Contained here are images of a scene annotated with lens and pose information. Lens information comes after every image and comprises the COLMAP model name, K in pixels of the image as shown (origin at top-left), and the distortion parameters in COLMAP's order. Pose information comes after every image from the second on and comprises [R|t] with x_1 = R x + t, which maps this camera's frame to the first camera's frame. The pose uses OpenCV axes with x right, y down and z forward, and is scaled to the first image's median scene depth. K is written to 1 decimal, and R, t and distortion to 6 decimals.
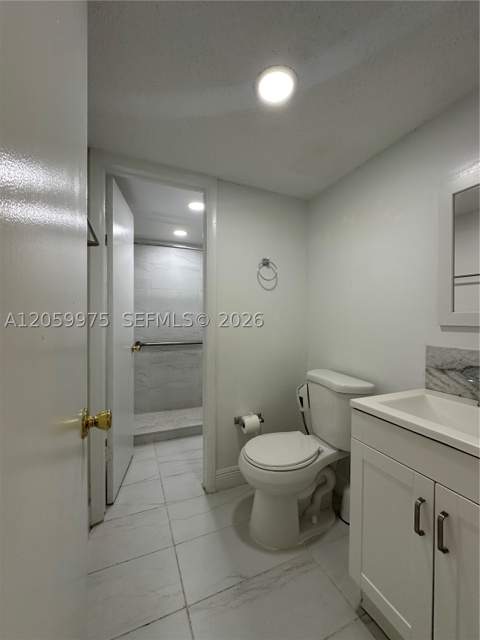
lens RADIAL K [[256.7, 0, 241.3], [0, 256.7, 318.8], [0, 0, 1]] dist [0.002407, 0.000105]
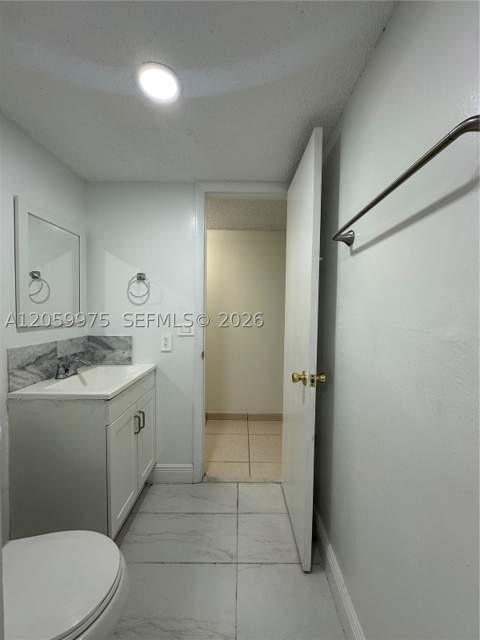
lens RADIAL K [[256.7, 0, 241.9], [0, 256.7, 320.8], [0, 0, 1]] dist [0.002407, 0.000105]
pose [[-0.919098, -0.031600, 0.392760, -0.535636], [-0.014732, 0.998838, 0.045887, -0.069620], [-0.393753, 0.036388, -0.918496, 1.728323]]
